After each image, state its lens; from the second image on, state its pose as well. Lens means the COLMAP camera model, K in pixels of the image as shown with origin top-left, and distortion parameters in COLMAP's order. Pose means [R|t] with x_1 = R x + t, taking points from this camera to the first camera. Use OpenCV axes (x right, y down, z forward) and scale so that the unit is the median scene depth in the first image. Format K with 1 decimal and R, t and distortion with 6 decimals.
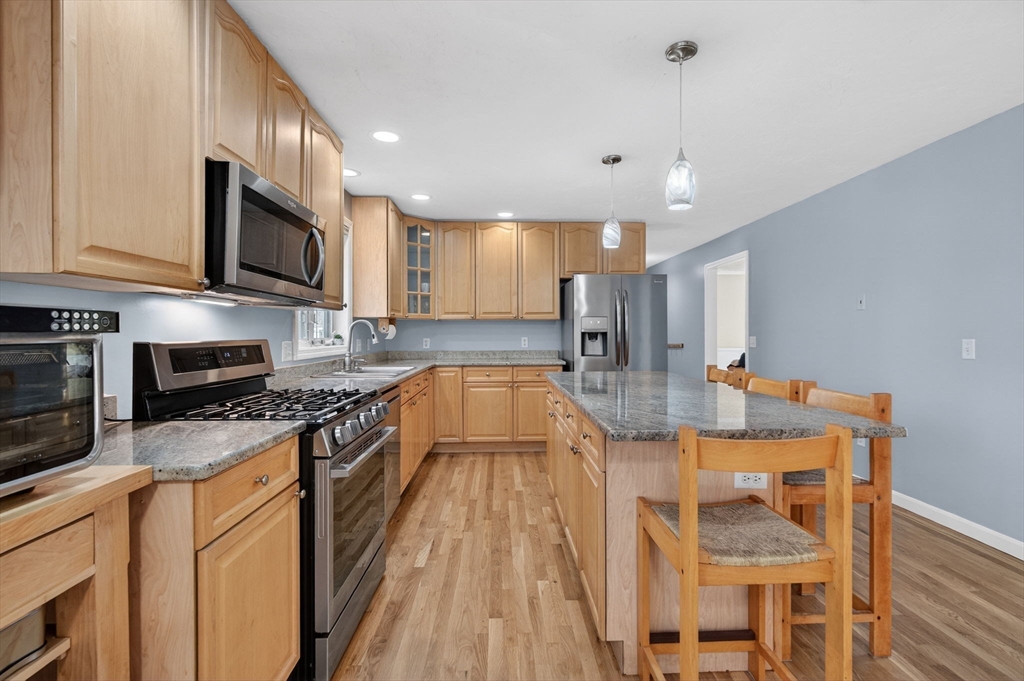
lens RADIAL K [[457.8, 0, 517.6], [0, 457.8, 334.8], [0, 0, 1]] dist [-0.009846, -0.000132]
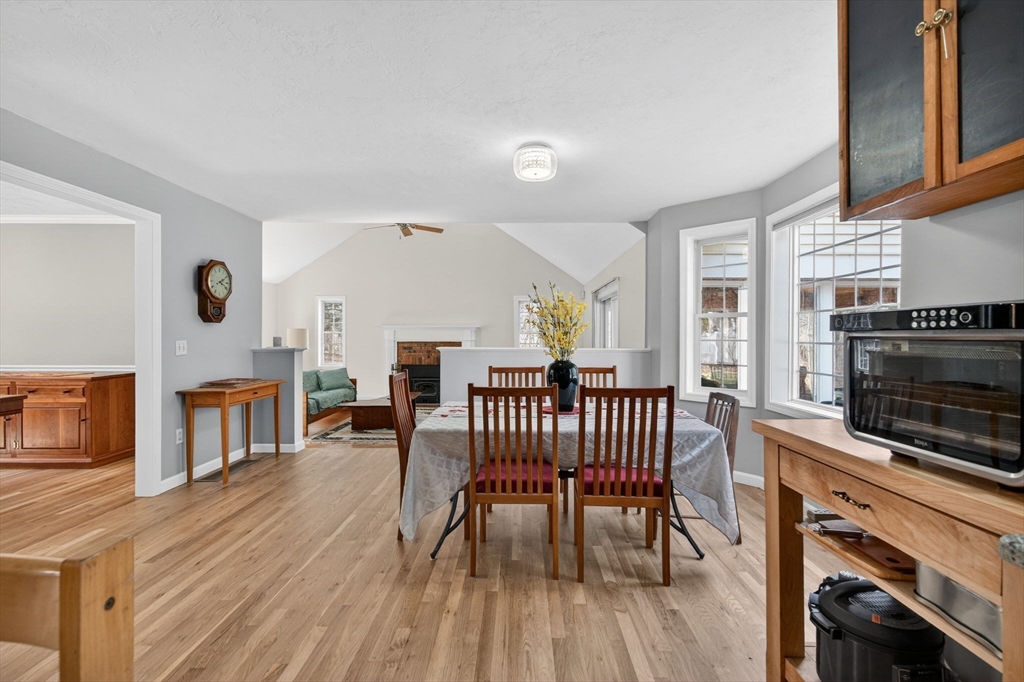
lens RADIAL K [[453.7, 0, 516.4], [0, 453.7, 337.3], [0, 0, 1]] dist [0.002838, 0.000180]
pose [[-0.999078, -0.001329, 0.042902, -0.008940], [-0.001068, 0.999981, 0.006110, 0.001673], [-0.042910, 0.006058, -0.999061, 0.456791]]
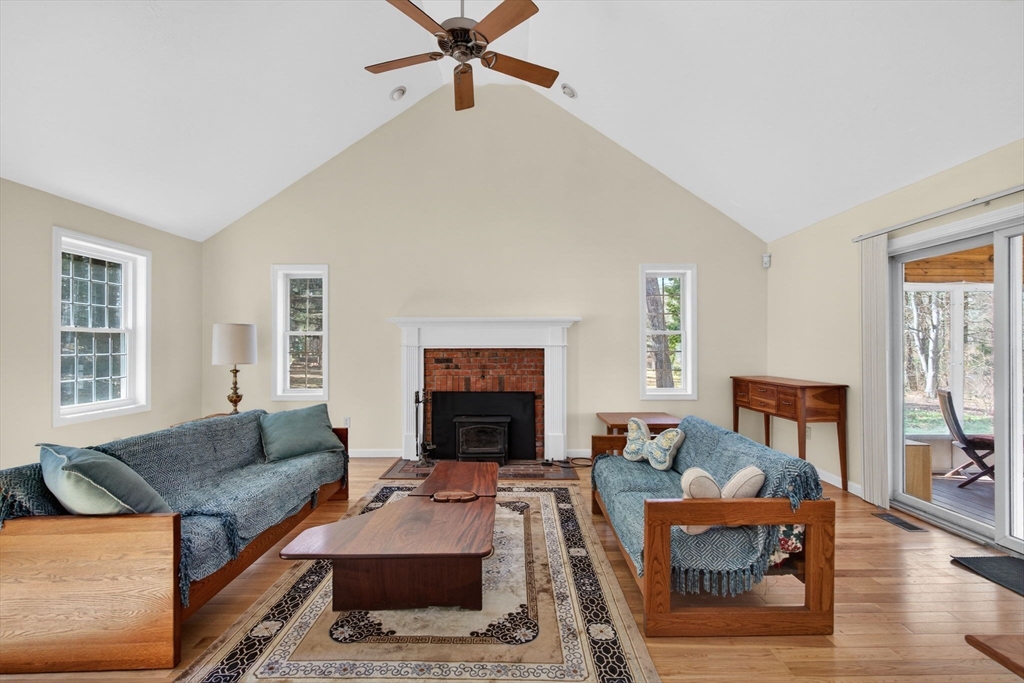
lens RADIAL K [[456.9, 0, 517.4], [0, 456.9, 345.9], [0, 0, 1]] dist [0.001452, 0.000161]
pose [[-0.999567, 0.006055, 0.028791, 0.460689], [0.006069, 0.999982, 0.000383, 0.035046], [-0.028788, 0.000557, -0.999585, -0.722627]]
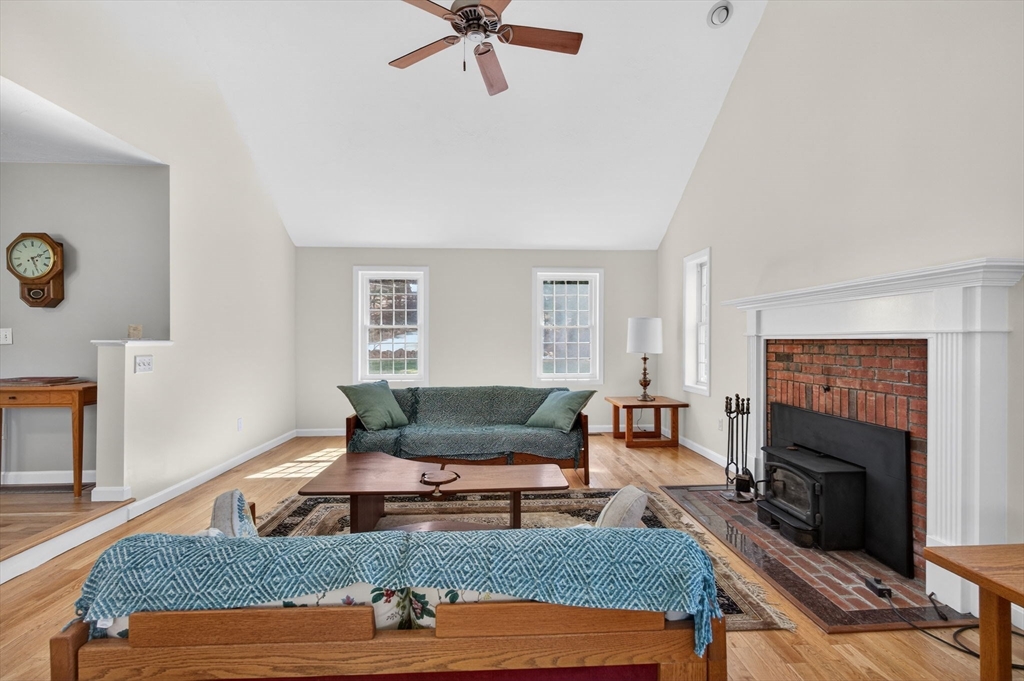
lens RADIAL K [[456.9, 0, 517.4], [0, 456.9, 344.9], [0, 0, 1]] dist [0.001452, 0.000161]
pose [[-0.027208, -0.006401, 0.999609, -0.188409], [0.003152, 0.999974, 0.006489, 0.045856], [-0.999625, 0.003327, -0.027187, -1.554207]]
